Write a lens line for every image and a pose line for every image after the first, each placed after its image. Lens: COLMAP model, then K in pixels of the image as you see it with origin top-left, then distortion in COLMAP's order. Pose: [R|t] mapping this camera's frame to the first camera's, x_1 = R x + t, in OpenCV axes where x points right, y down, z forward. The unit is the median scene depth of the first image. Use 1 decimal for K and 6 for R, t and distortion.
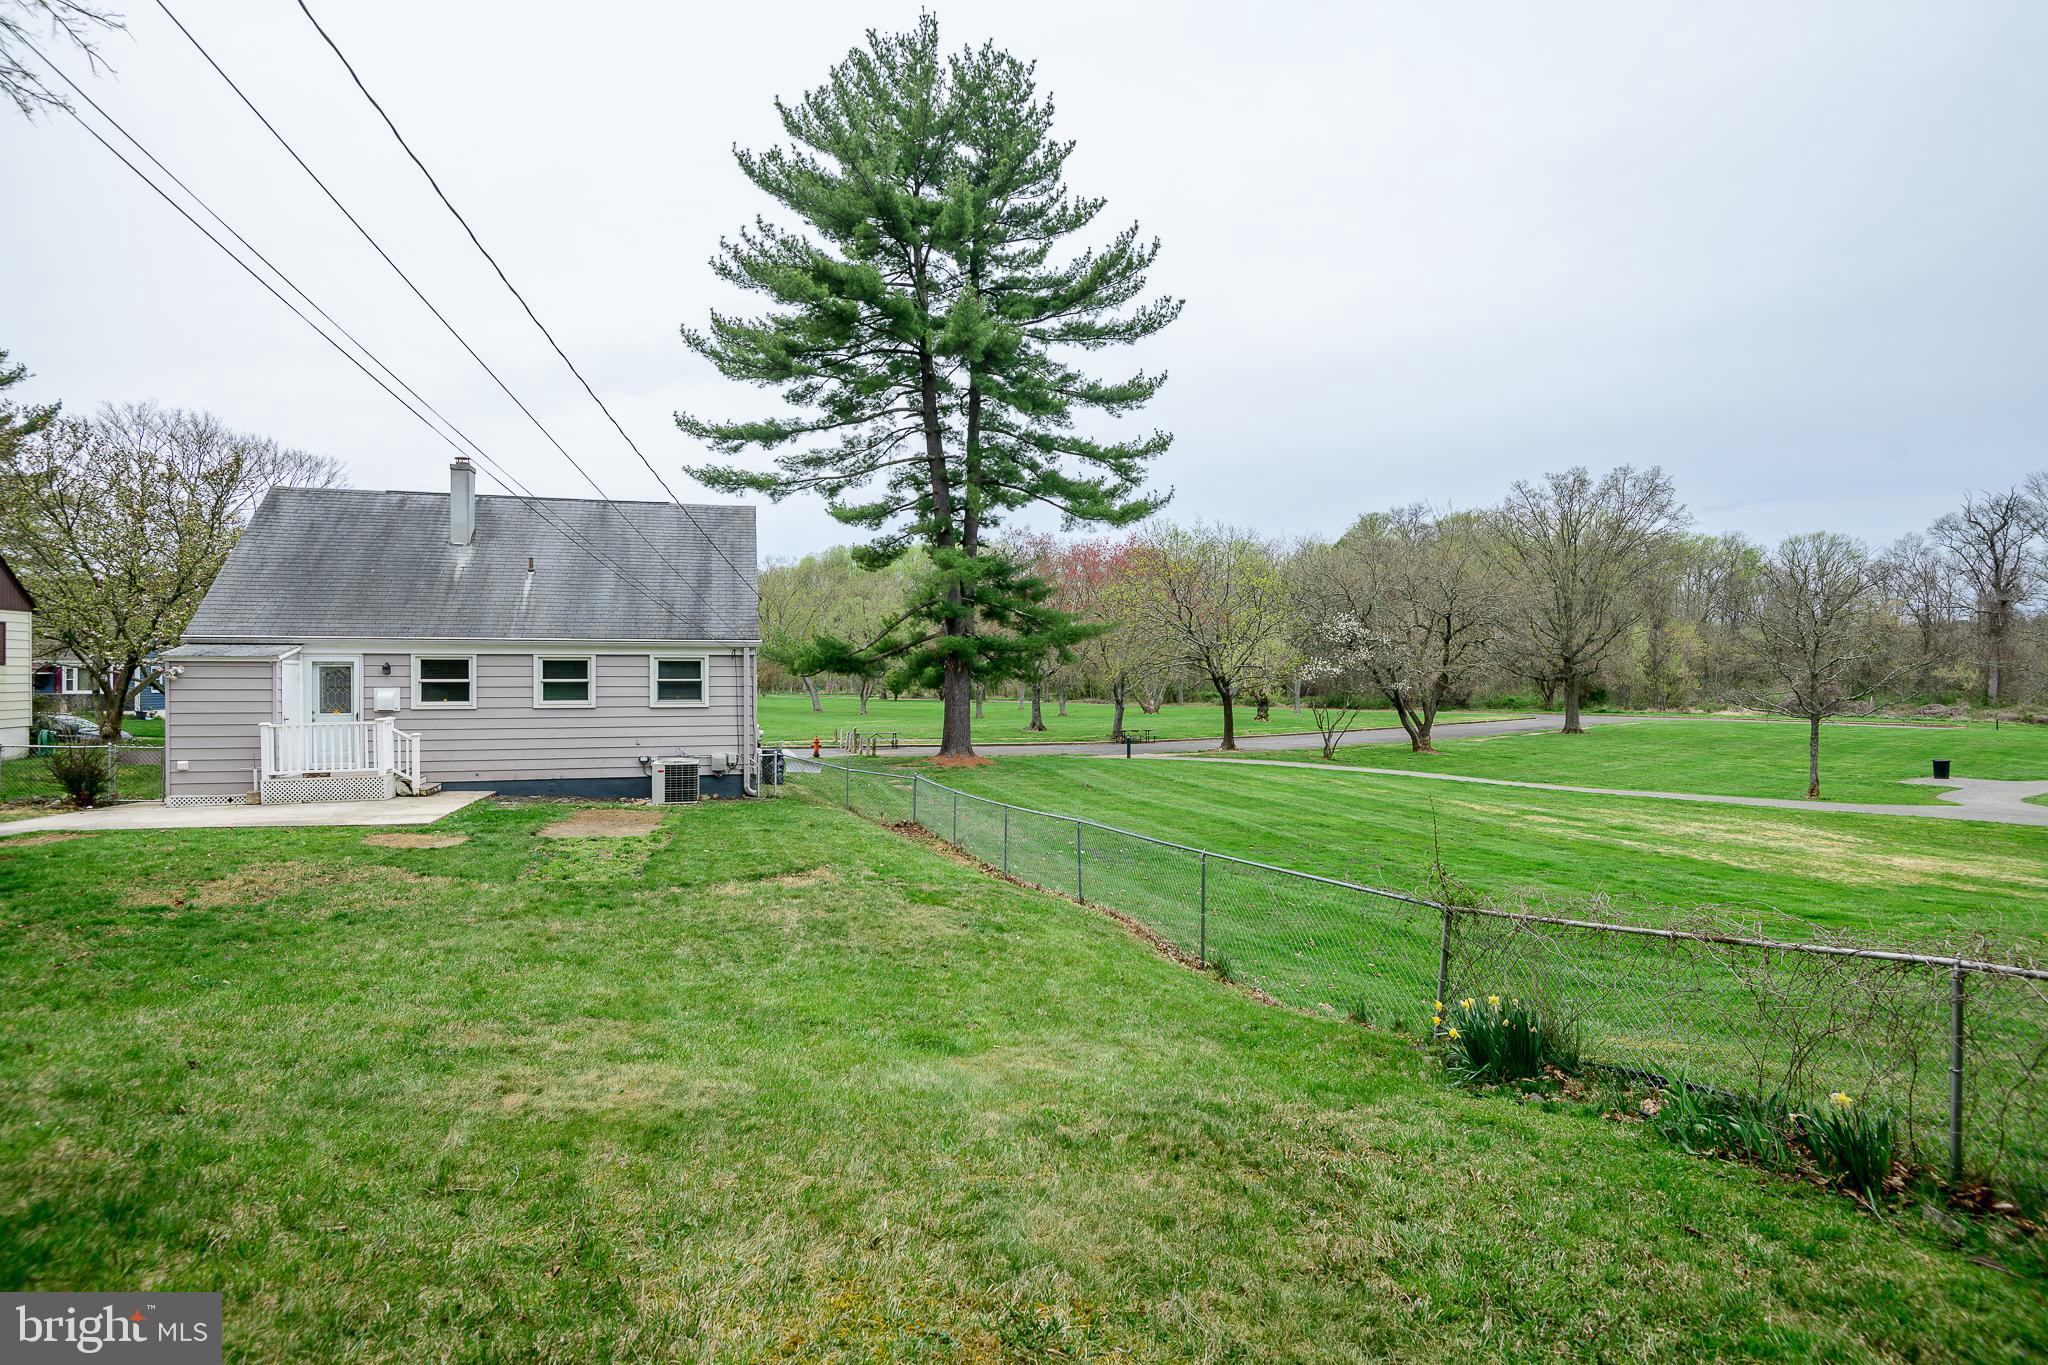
lens RADIAL K [[946.8, 0, 1034.7], [0, 946.8, 690.9], [0, 0, 1]] dist [-0.016313, -0.014236]
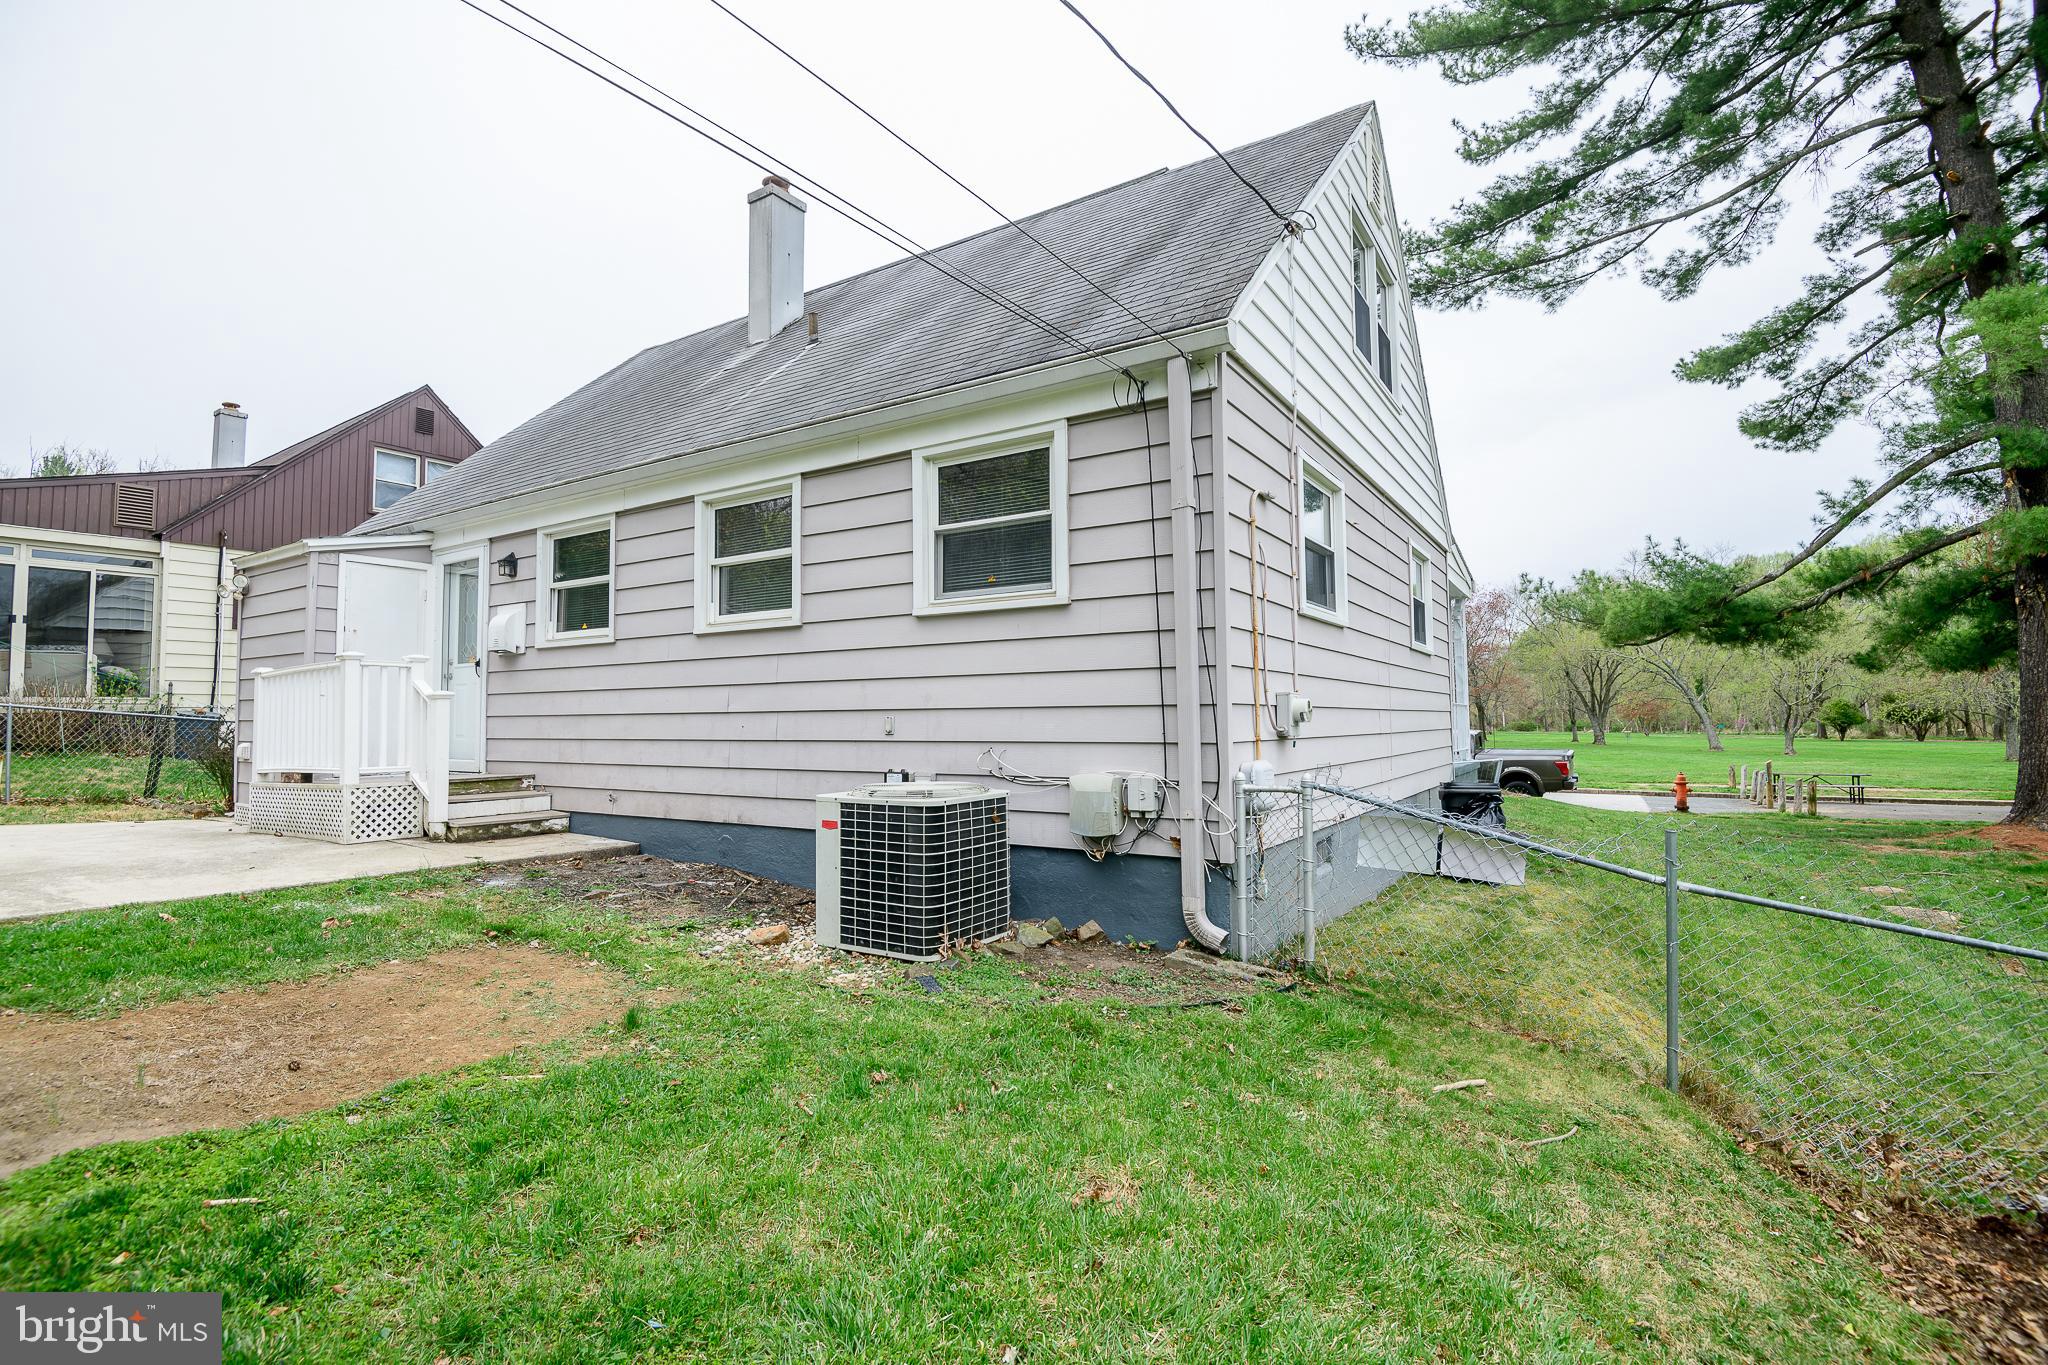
lens RADIAL K [[946.8, 0, 1051.7], [0, 946.8, 679.2], [0, 0, 1]] dist [-0.016313, -0.014236]
pose [[0.661108, -0.039620, -0.749244, -0.137833], [-0.002929, 0.998461, -0.055383, 0.054324], [0.750285, 0.038809, 0.659974, 0.804990]]
